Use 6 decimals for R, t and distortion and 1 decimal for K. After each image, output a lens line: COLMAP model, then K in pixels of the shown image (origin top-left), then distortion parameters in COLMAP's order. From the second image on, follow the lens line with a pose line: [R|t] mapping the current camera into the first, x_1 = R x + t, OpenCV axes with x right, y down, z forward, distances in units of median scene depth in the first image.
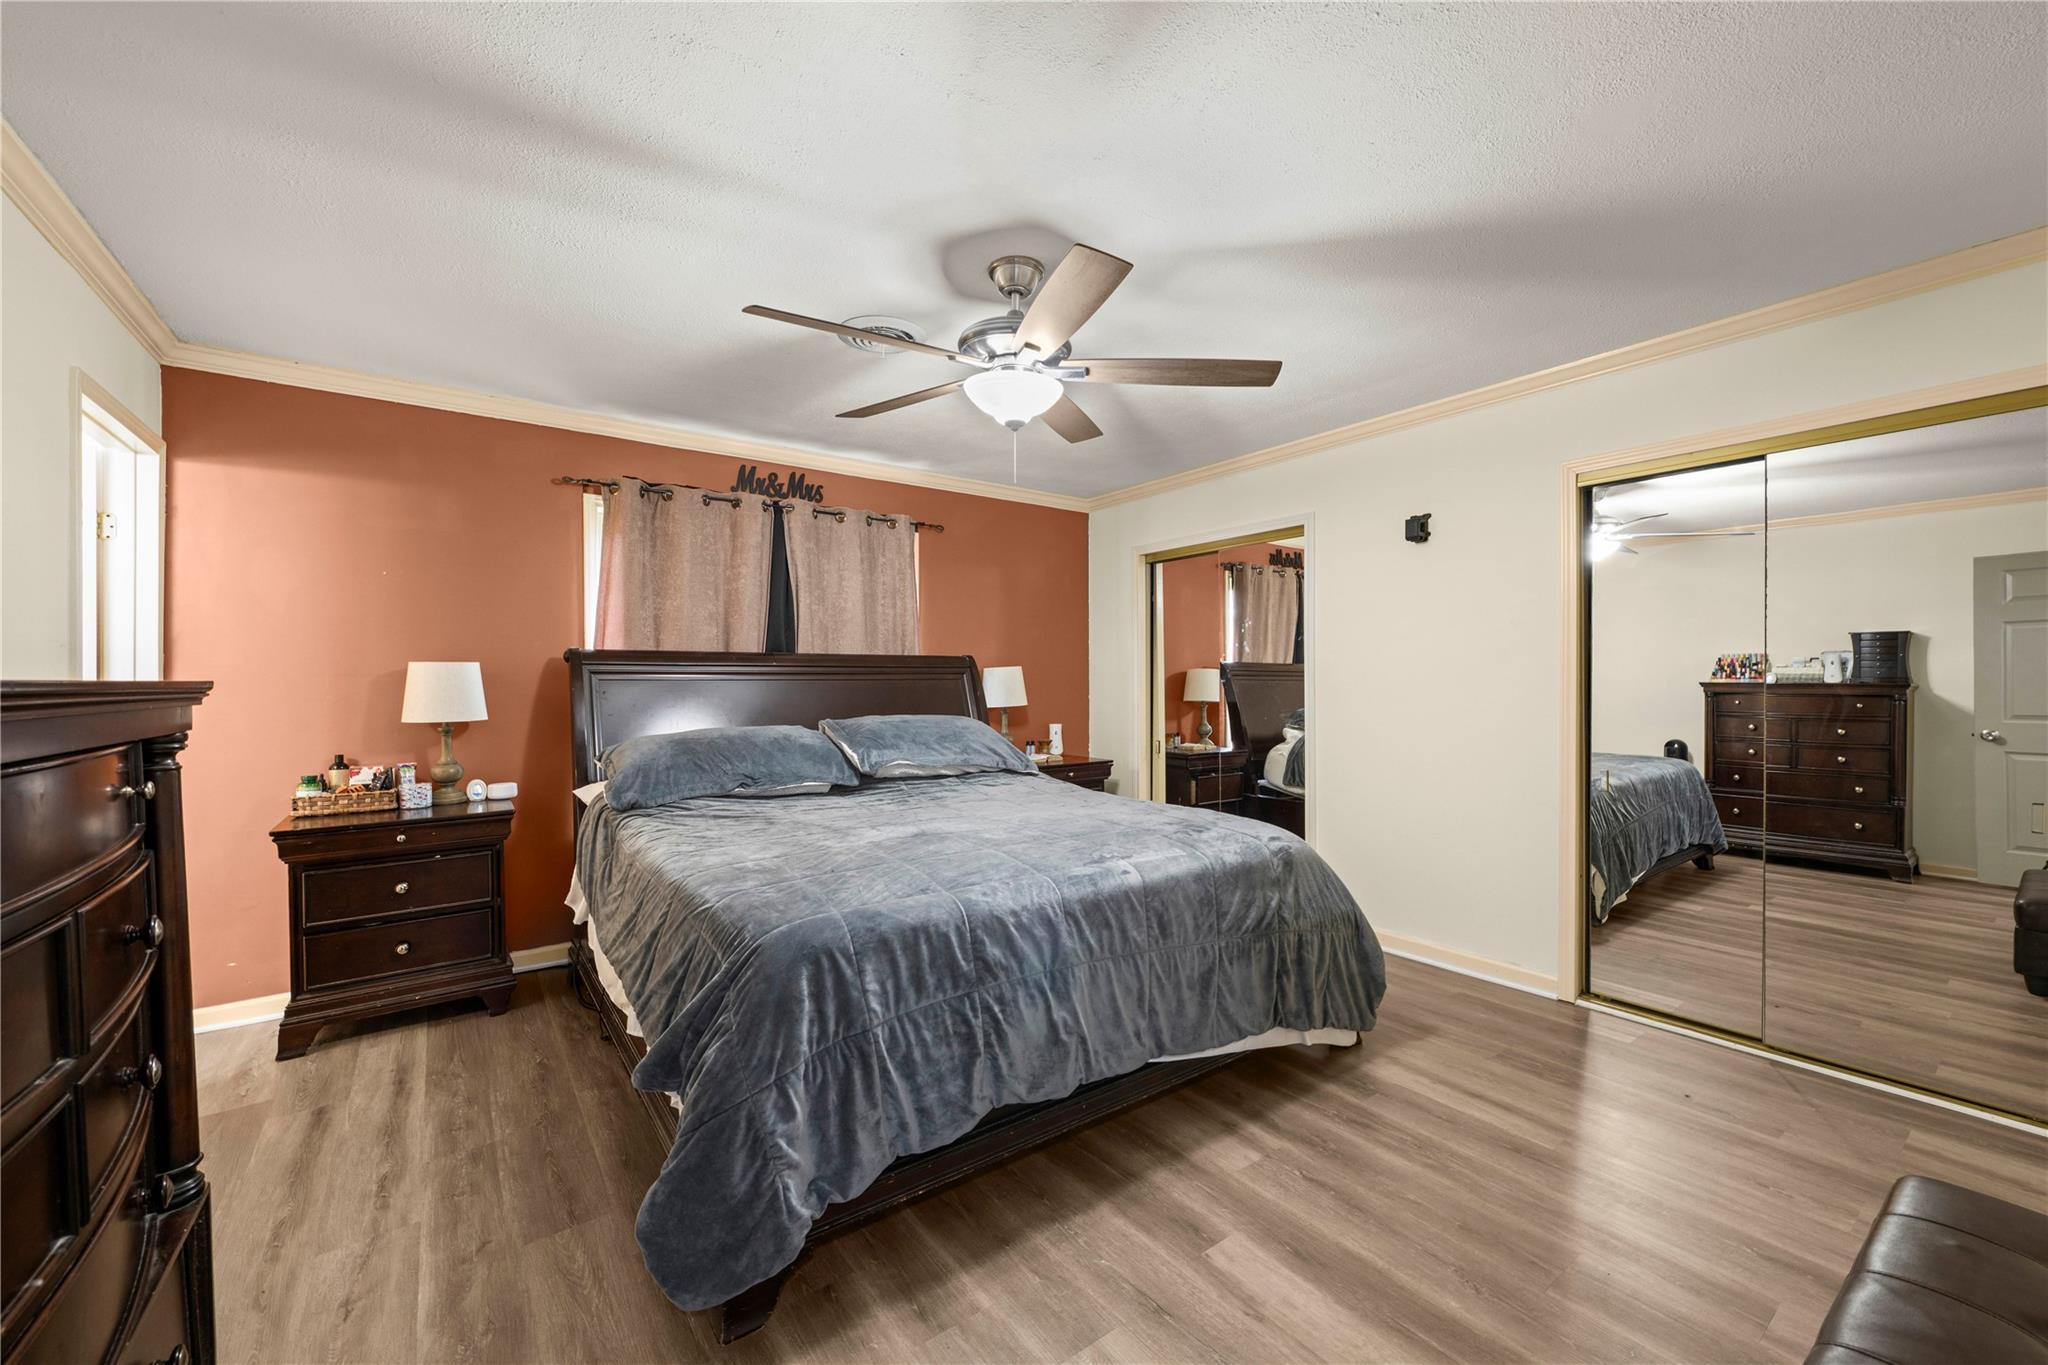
lens RADIAL K [[815.1, 0, 1024.8], [0, 815.1, 686.7], [0, 0, 1]] dist [0.000147, -0.000031]
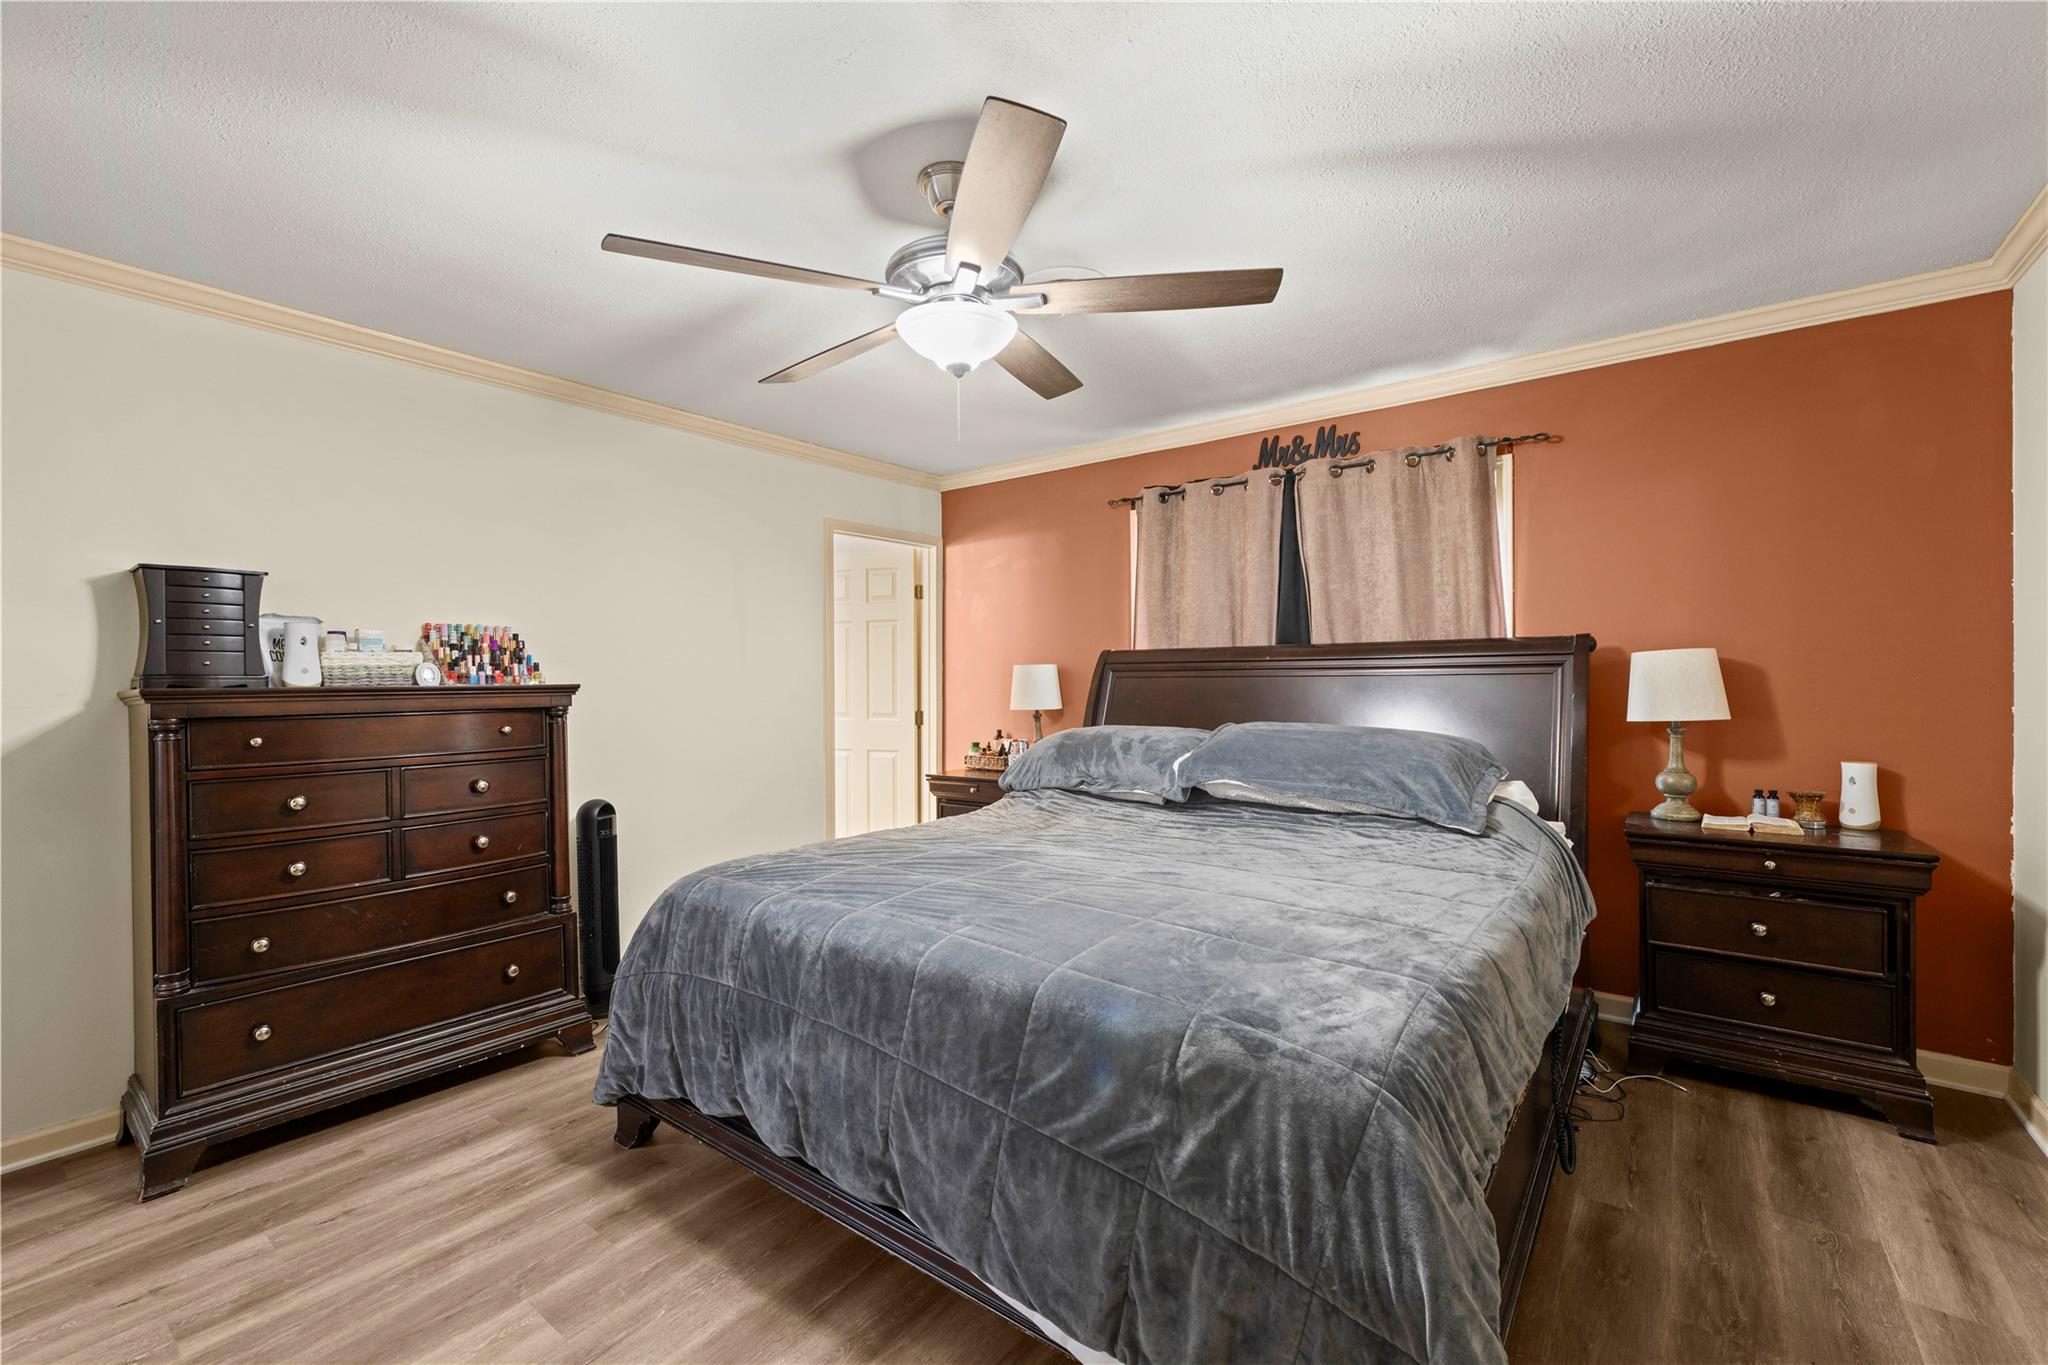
lens RADIAL K [[845.9, 0, 1023.0], [0, 845.9, 684.3], [0, 0, 1]] dist [-0.000104, 0.000022]
pose [[0.281233, 0.008537, -0.959602, 0.480349], [0.001237, 0.999956, 0.009258, -0.008394], [0.959639, -0.003790, 0.281210, 0.477793]]
